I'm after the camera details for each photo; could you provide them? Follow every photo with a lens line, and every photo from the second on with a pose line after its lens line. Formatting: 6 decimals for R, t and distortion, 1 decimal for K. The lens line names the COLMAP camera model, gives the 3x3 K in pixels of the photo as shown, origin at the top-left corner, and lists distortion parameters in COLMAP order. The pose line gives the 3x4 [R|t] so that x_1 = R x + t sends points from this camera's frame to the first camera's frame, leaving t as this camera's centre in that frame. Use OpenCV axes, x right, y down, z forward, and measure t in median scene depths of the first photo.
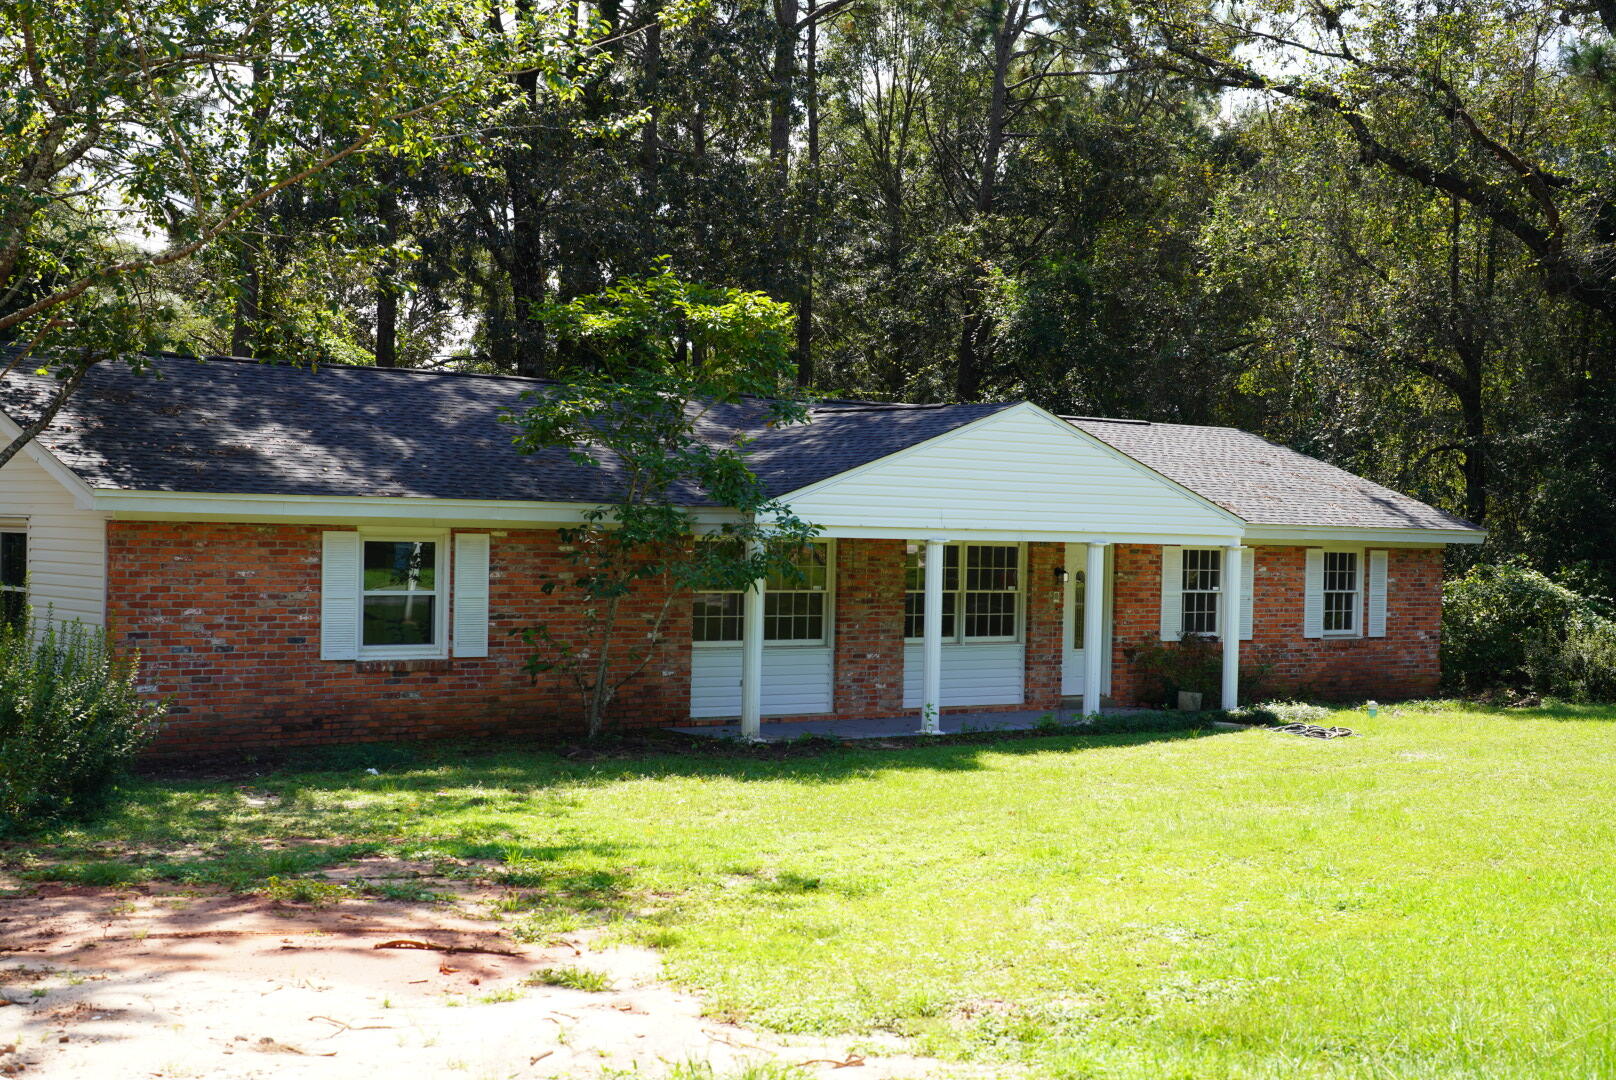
lens RADIAL K [[2424.0, 0, 808.0], [0, 2424.0, 540.0], [0, 0, 1]] dist [0.010973, 0.093496]
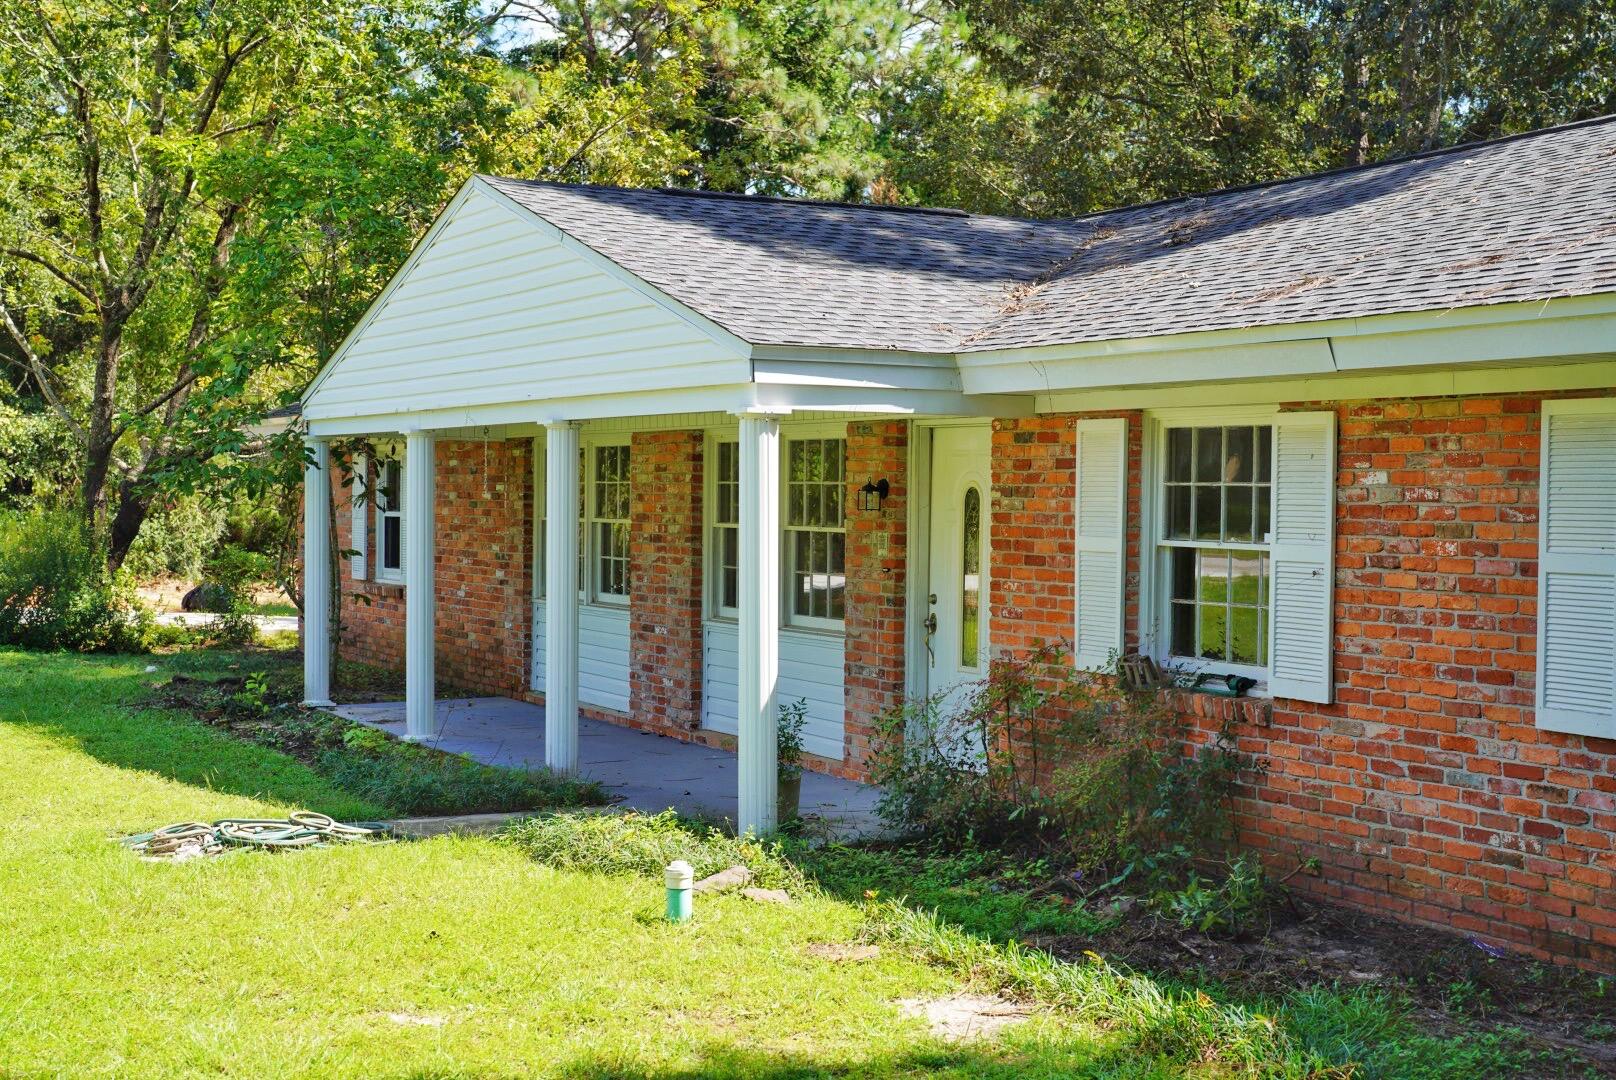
lens RADIAL K [[2424.0, 0, 808.0], [0, 2424.0, 540.0], [0, 0, 1]] dist [0.010973, 0.093496]
pose [[-0.291870, -0.018906, -0.956271, 0.660277], [-0.034173, 0.999372, -0.009328, 0.033174], [0.955847, 0.029956, -0.292333, 1.348174]]
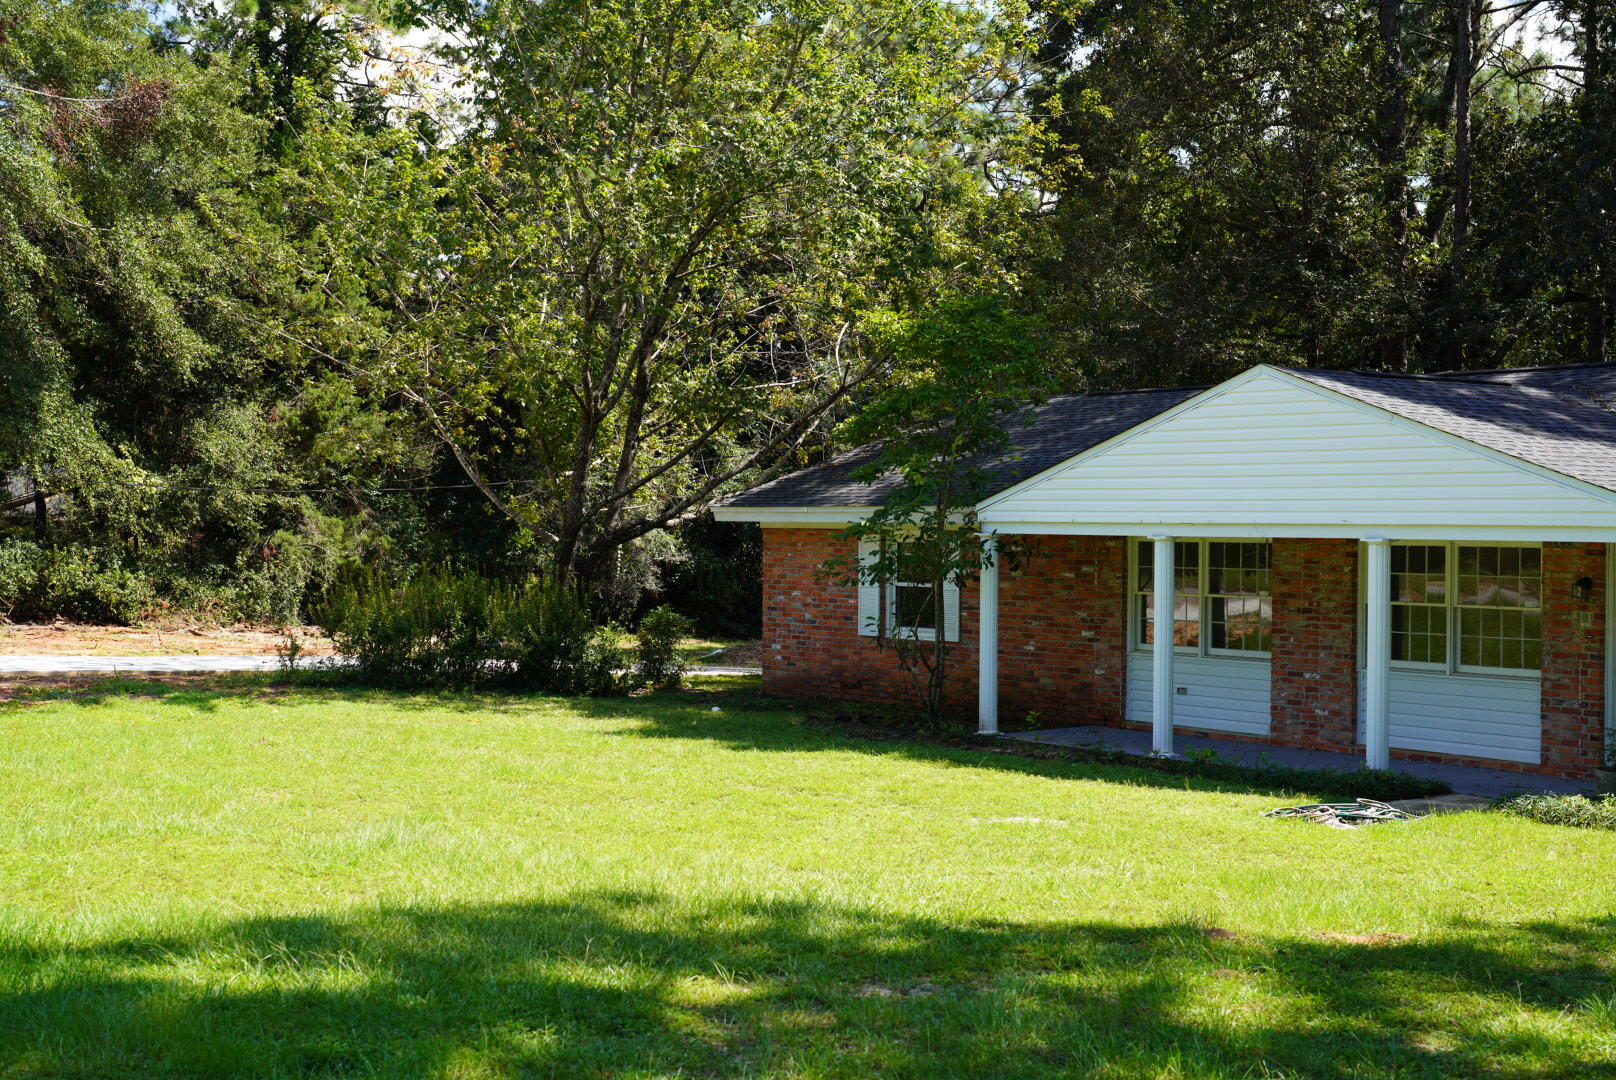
lens RADIAL K [[2424.0, 0, 808.0], [0, 2424.0, 540.0], [0, 0, 1]] dist [0.010973, 0.093496]
pose [[-0.097585, -0.023880, -0.994941, 0.998787], [-0.024310, 0.999471, -0.021605, 0.025363], [0.994930, 0.022078, -0.098114, 1.009022]]
